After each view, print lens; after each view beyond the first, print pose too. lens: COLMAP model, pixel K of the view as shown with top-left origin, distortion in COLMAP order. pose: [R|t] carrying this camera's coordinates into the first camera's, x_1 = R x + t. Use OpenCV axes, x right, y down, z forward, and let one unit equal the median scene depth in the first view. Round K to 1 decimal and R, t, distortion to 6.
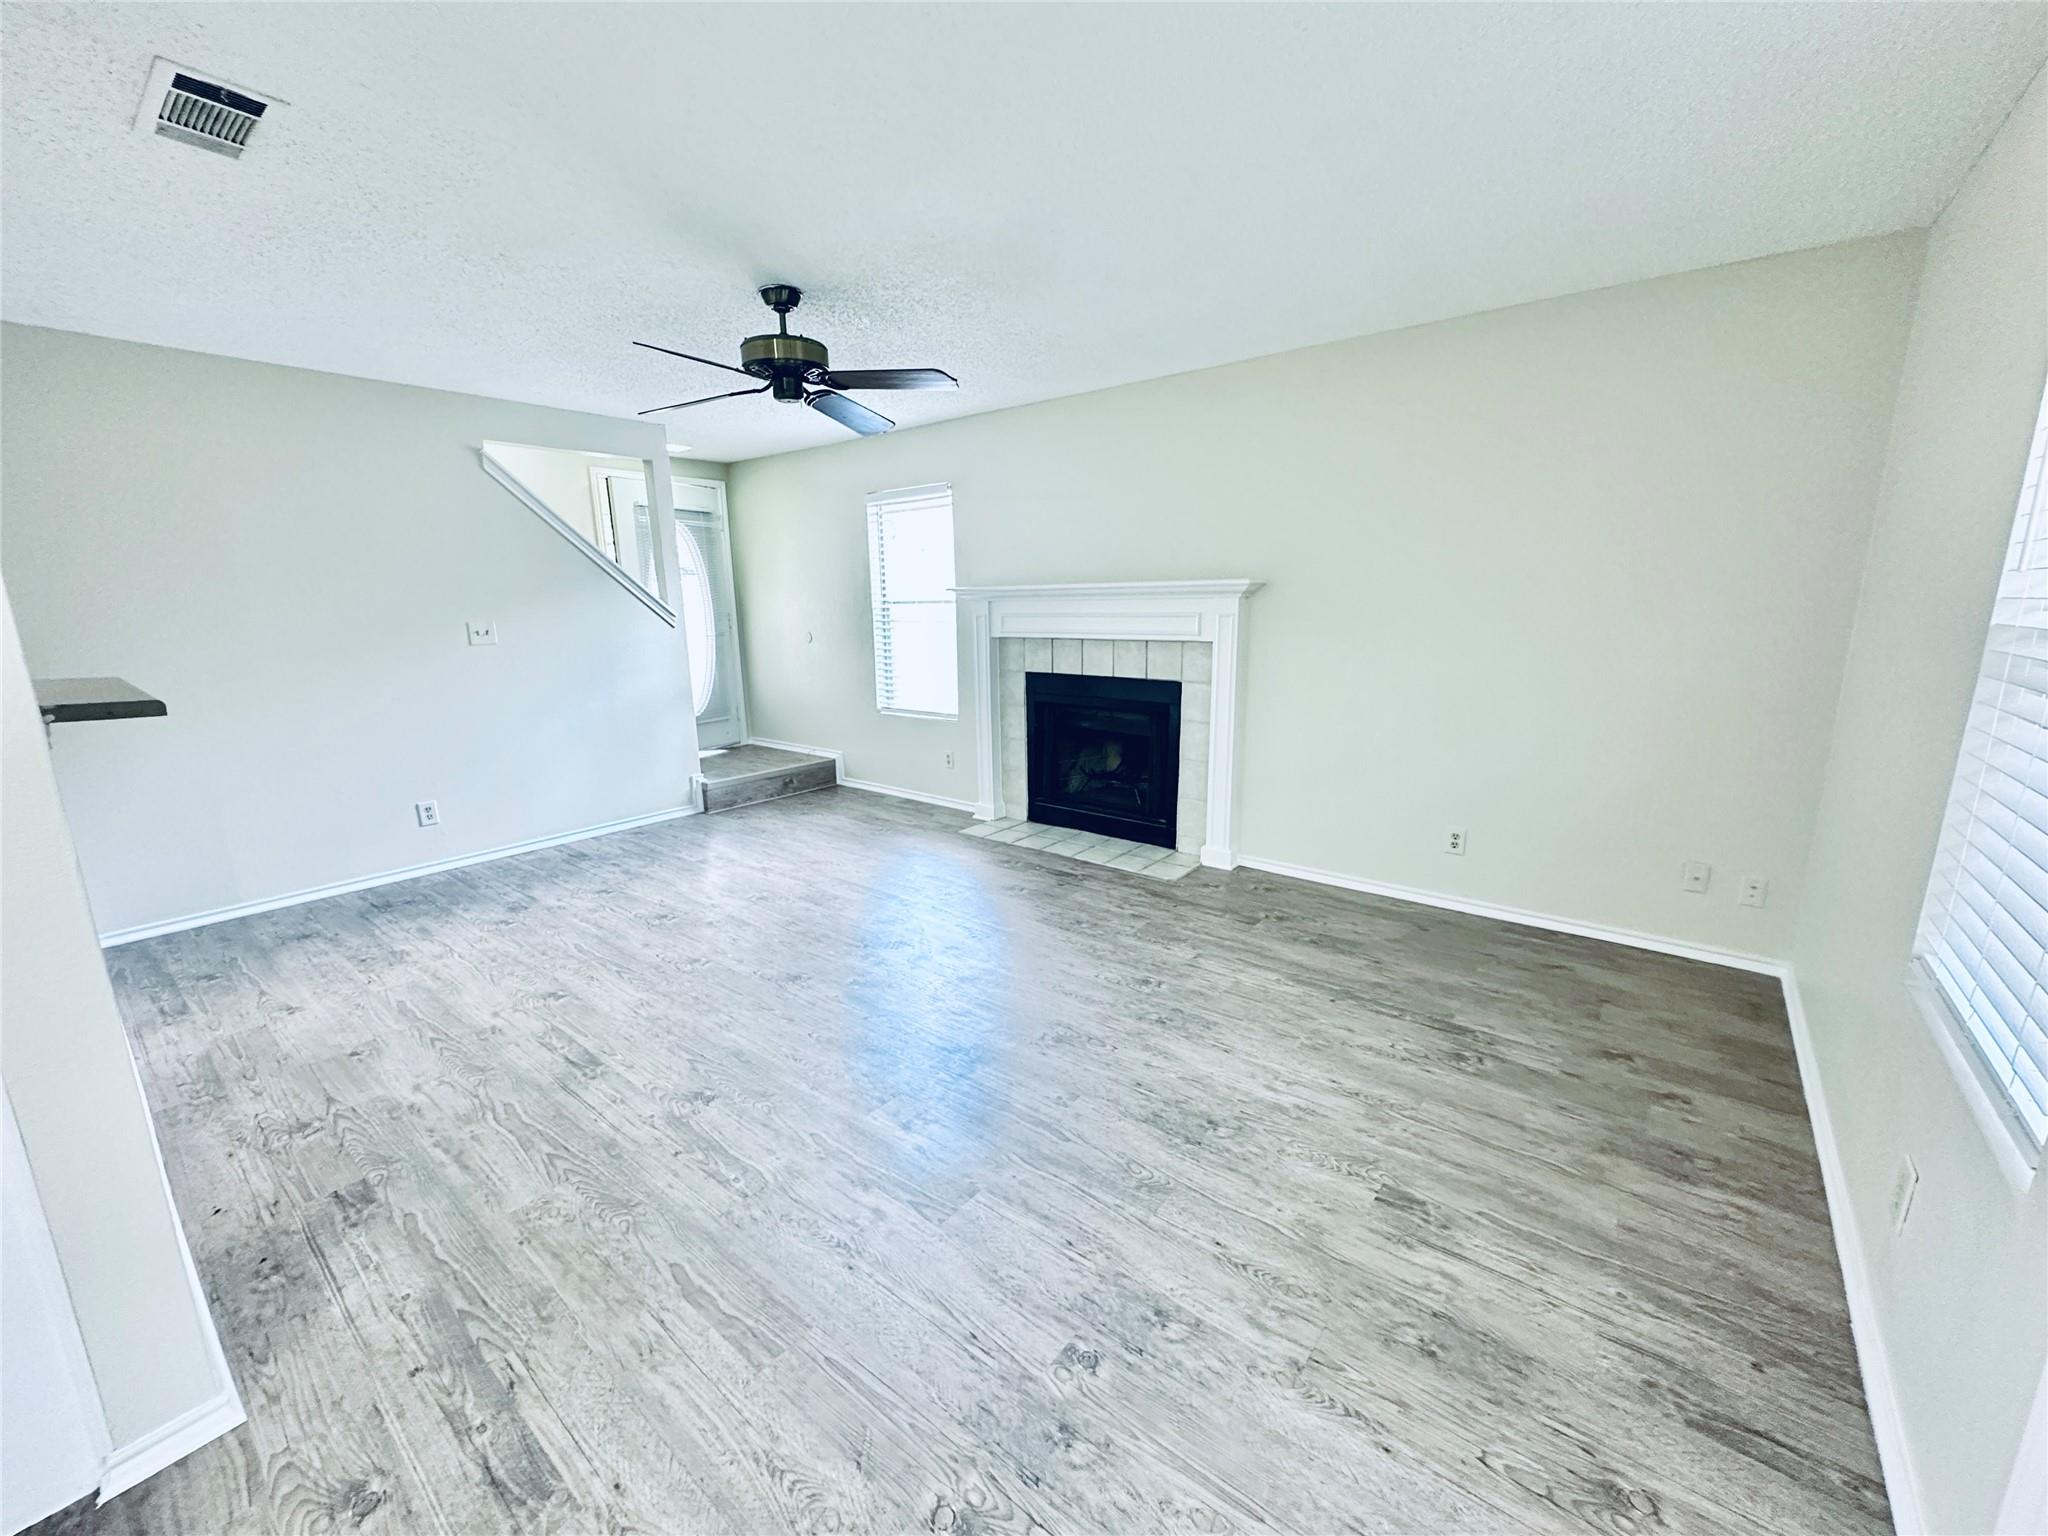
lens RADIAL K [[816.5, 0, 1023.7], [0, 816.5, 769.1], [0, 0, 1]] dist [-0.003519, 0.001189]
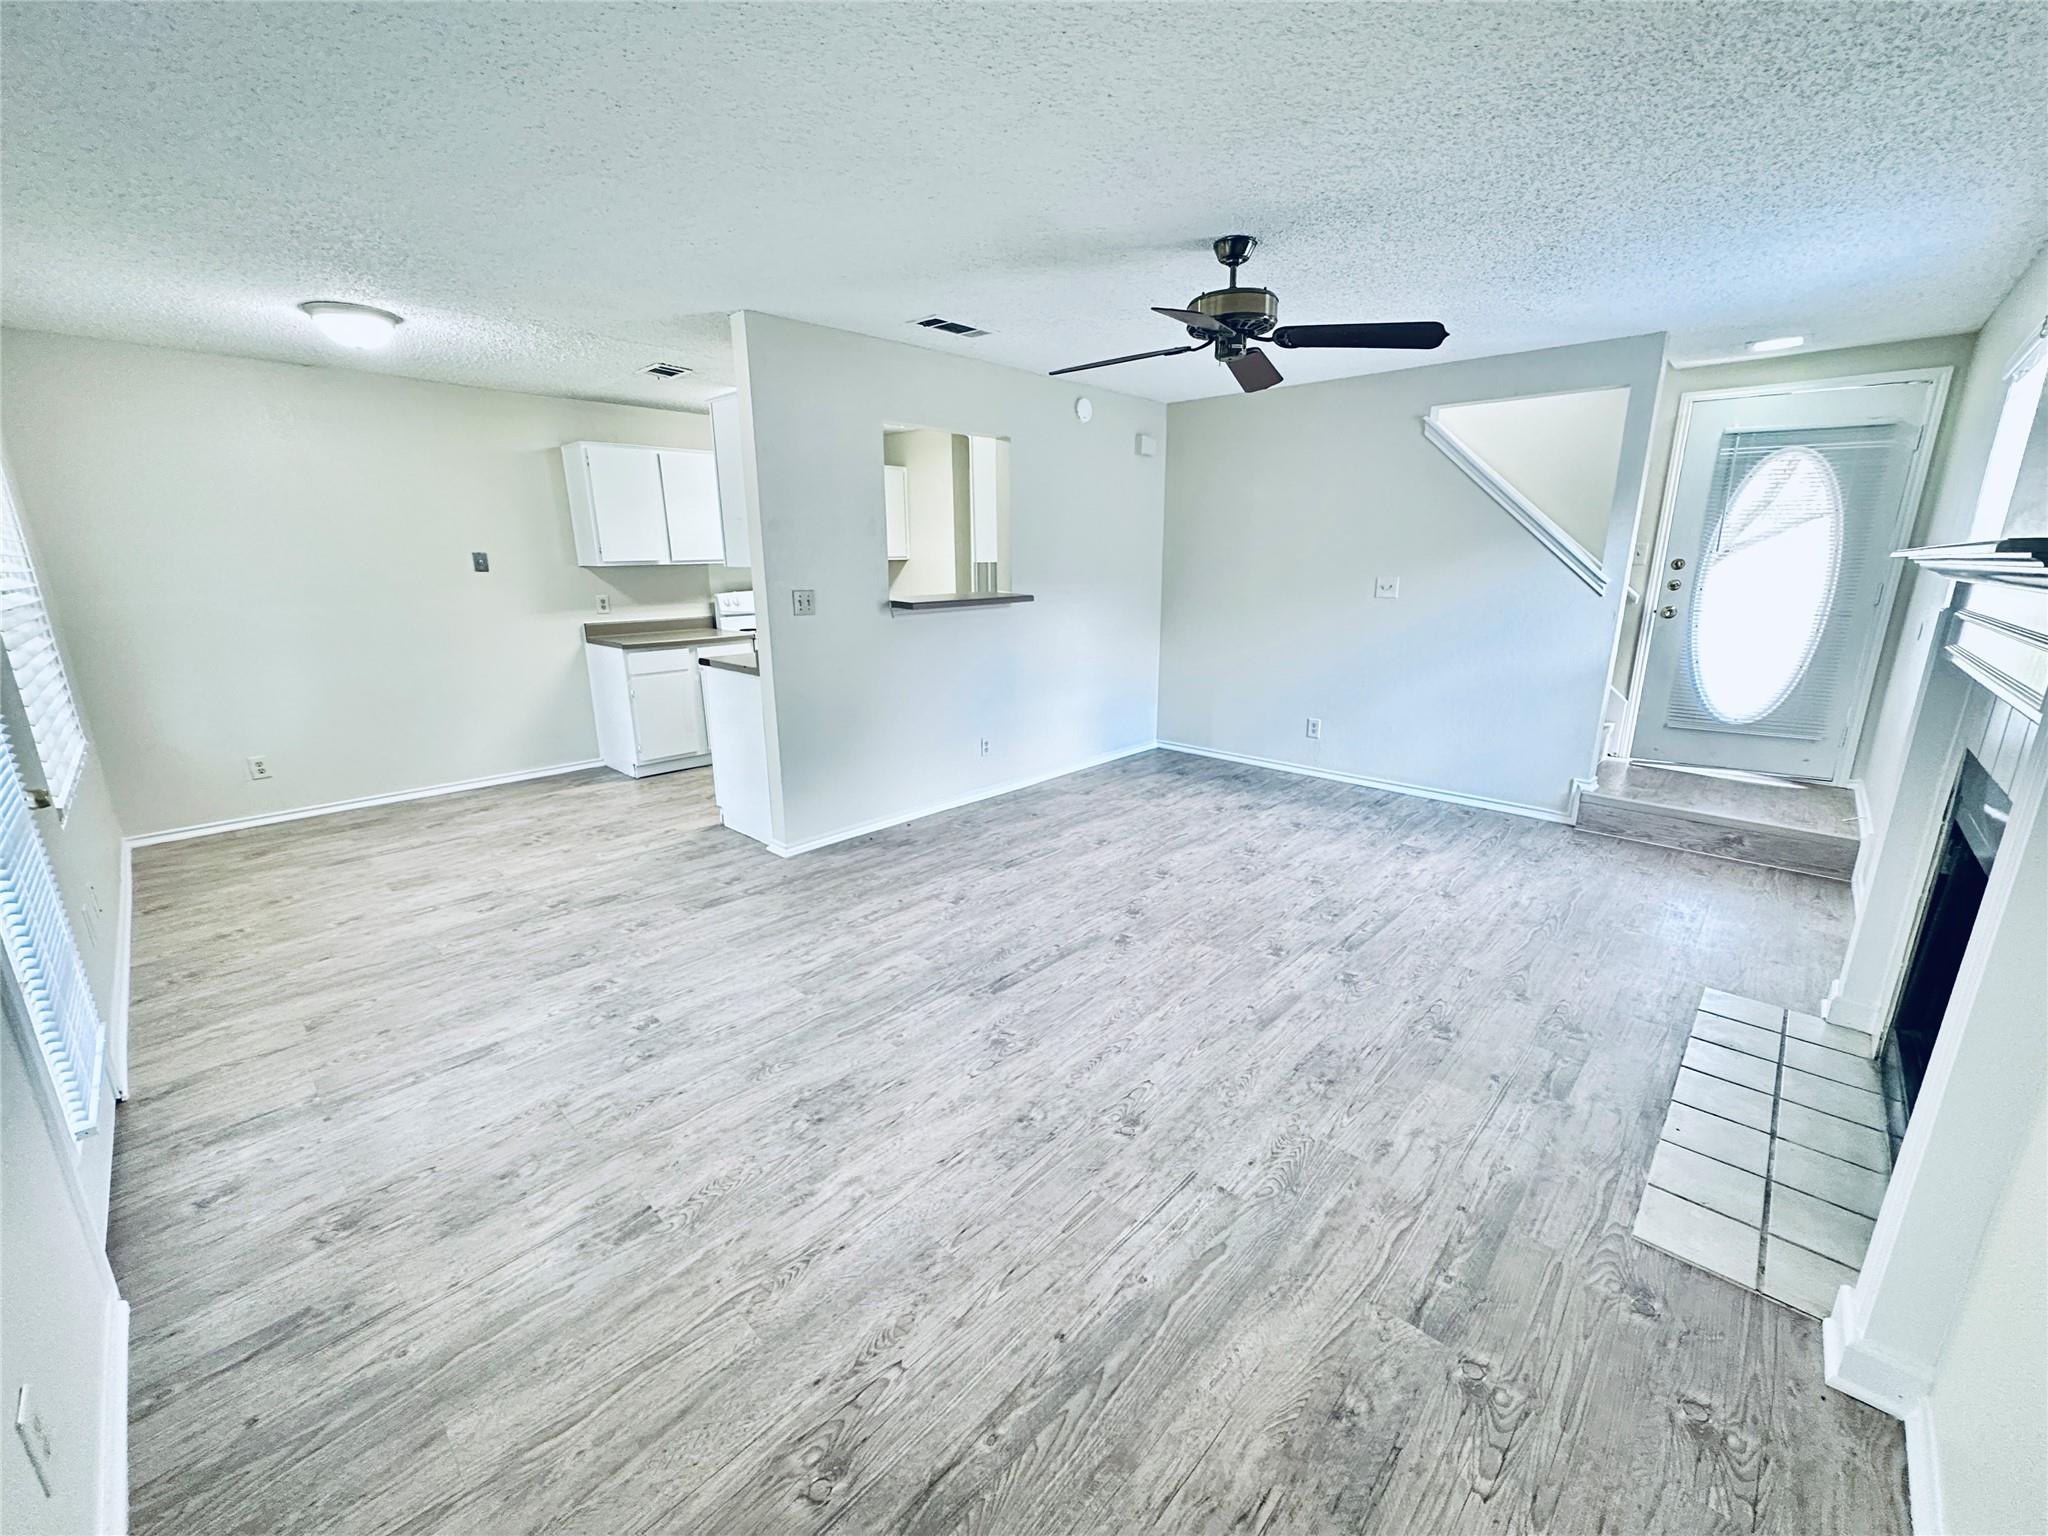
lens RADIAL K [[816.5, 0, 1021.0], [0, 816.5, 769.5], [0, 0, 1]] dist [-0.003519, 0.001189]
pose [[-0.082068, 0.268210, -0.959858, 0.809394], [-0.205250, 0.937913, 0.279627, -0.221154], [0.975263, 0.219960, -0.021922, 0.911332]]
